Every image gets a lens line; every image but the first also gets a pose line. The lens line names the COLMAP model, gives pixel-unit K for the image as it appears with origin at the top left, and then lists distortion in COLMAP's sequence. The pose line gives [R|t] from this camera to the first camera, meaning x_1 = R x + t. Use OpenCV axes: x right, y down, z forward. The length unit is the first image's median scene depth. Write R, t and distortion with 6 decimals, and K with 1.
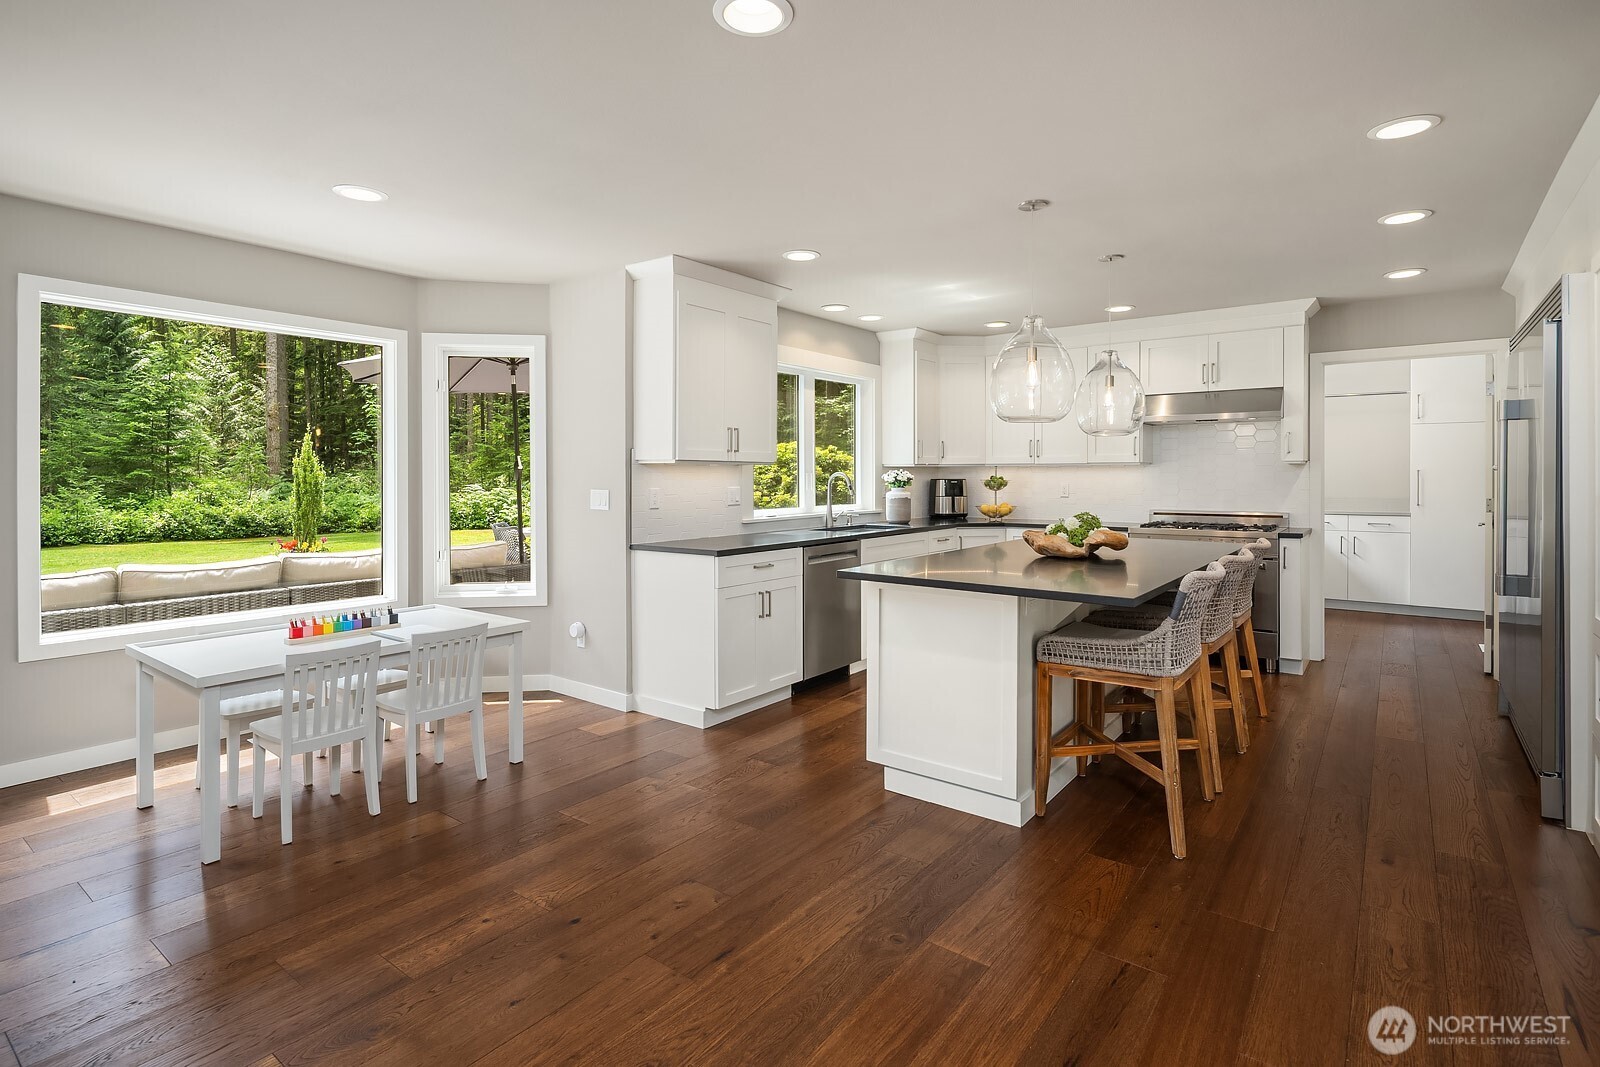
lens RADIAL K [[807.3, 0, 805.0], [0, 807.3, 483.3], [0, 0, 1]] dist [-0.000583, 0.001620]
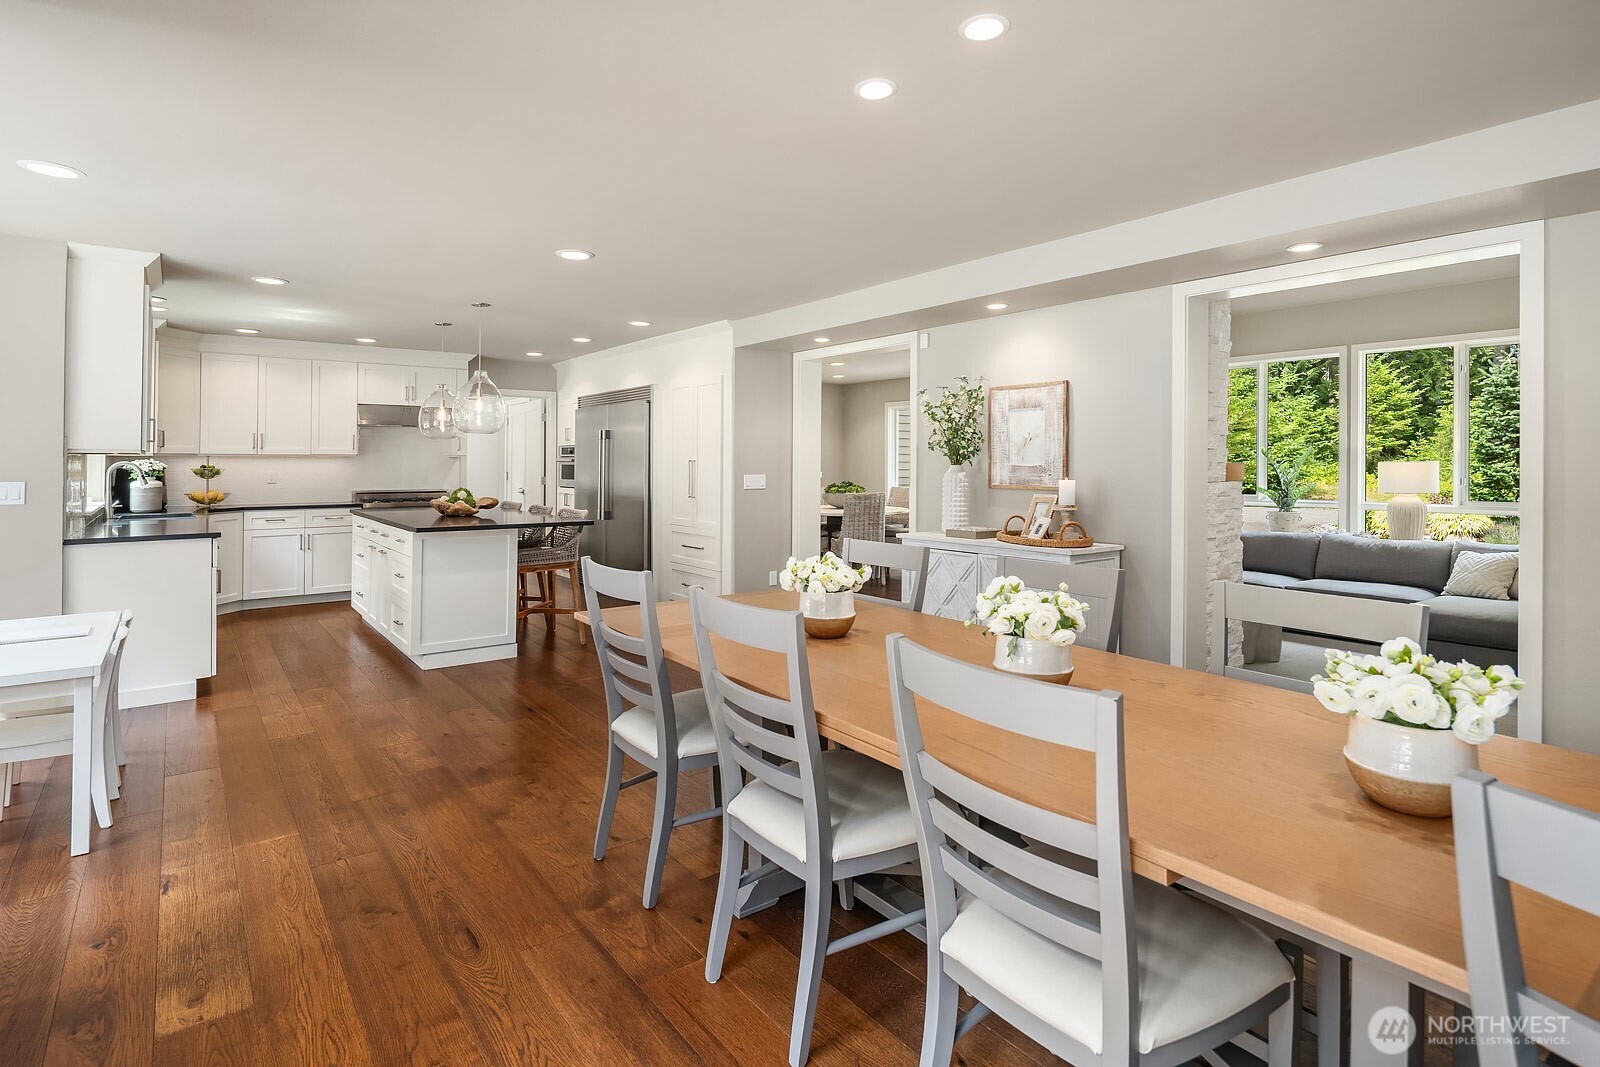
lens RADIAL K [[807.3, 0, 806.9], [0, 807.3, 452.8], [0, 0, 1]] dist [-0.000583, 0.001620]
pose [[0.261025, 0.012803, 0.965247, -0.638321], [0.010067, 0.999822, -0.015984, -0.000183], [-0.965280, 0.013889, 0.260850, -0.046117]]
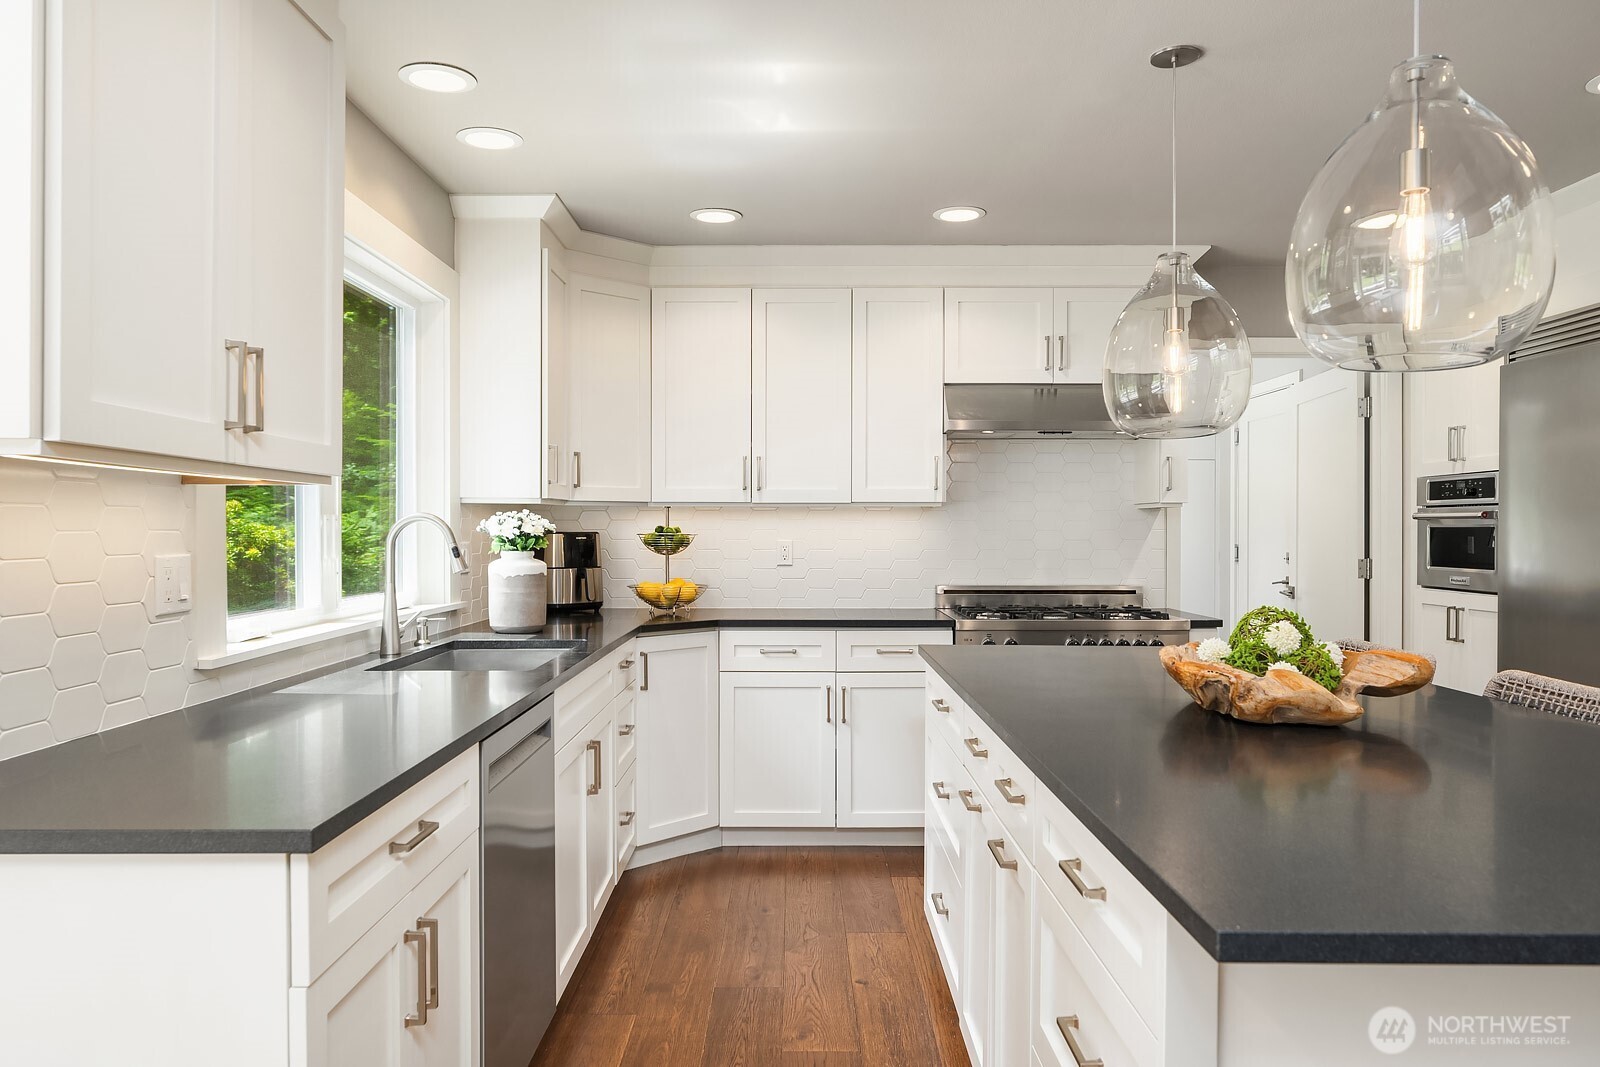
lens RADIAL K [[1099.9, 0, 803.5], [0, 1099.9, 541.9], [0, 0, 1]] dist [-0.006493, -0.000742]
pose [[0.795032, -0.005101, 0.606545, -0.124777], [0.005018, 0.999986, 0.001831, -0.000056], [-0.606546, 0.001588, 0.795047, 0.433626]]
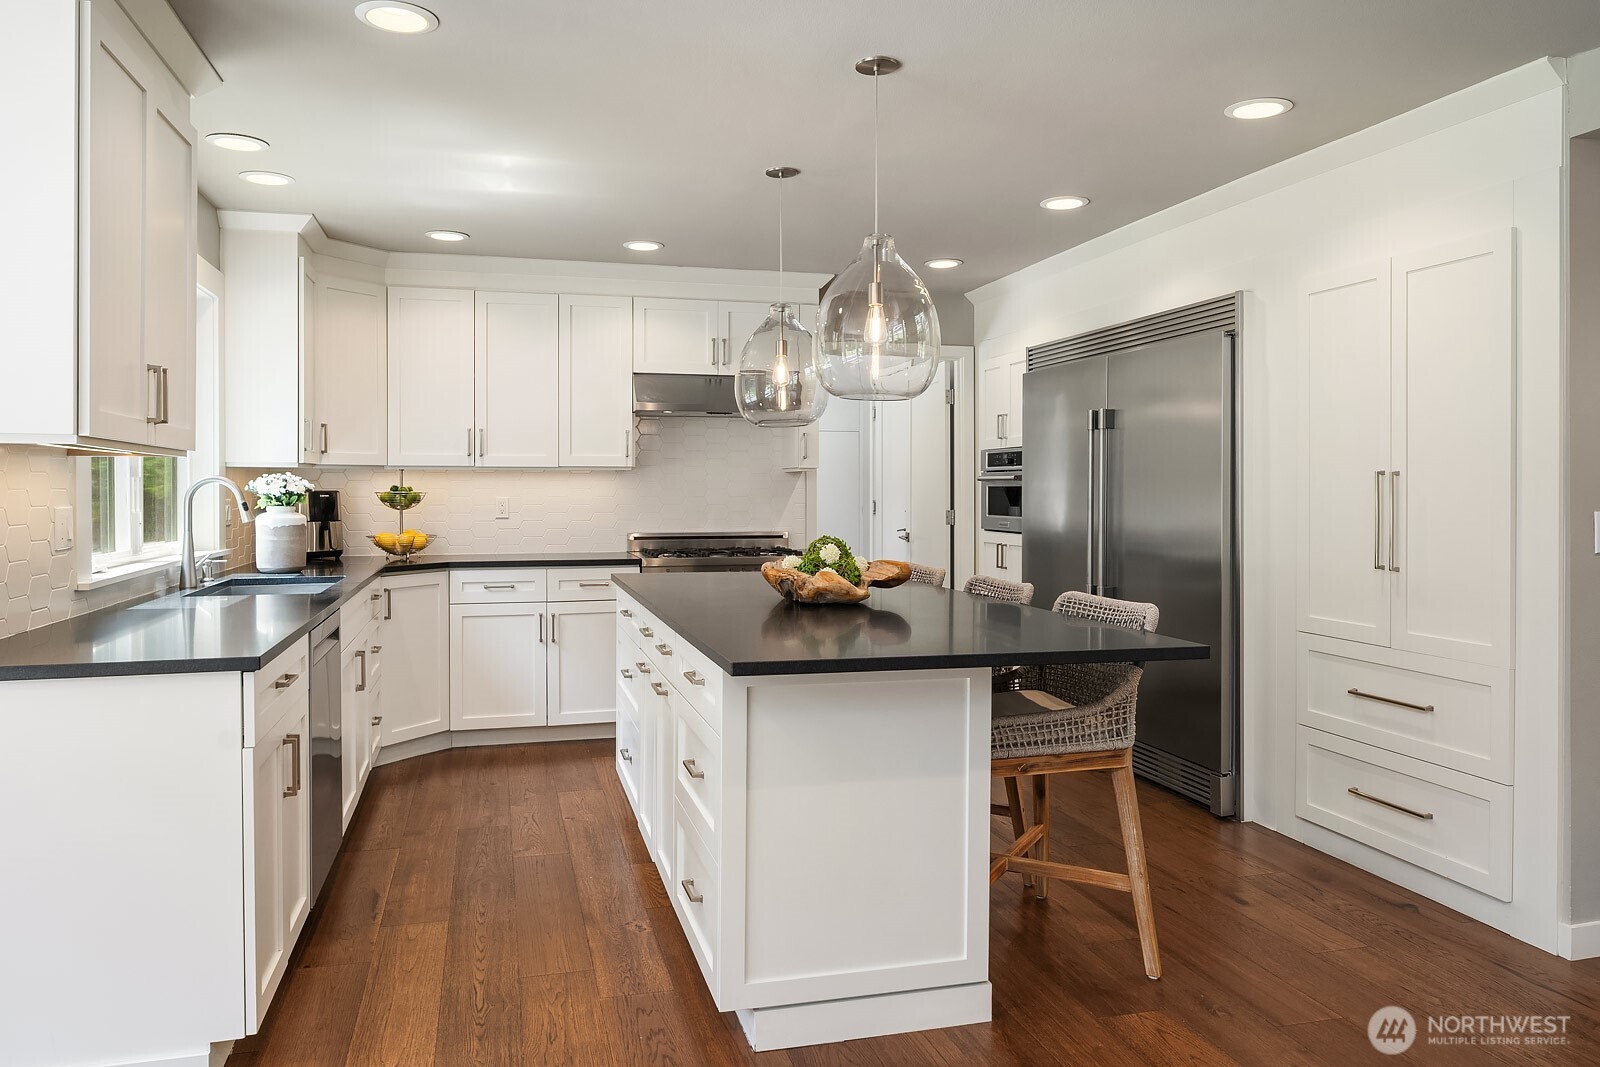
lens RADIAL K [[1099.9, 0, 795.9], [0, 1099.9, 499.7], [0, 0, 1]] dist [-0.006493, -0.000742]
pose [[0.611306, -0.006733, 0.791365, -0.255800], [0.008004, 0.999965, 0.002325, 0.001952], [-0.791354, 0.004913, 0.611339, 0.284495]]
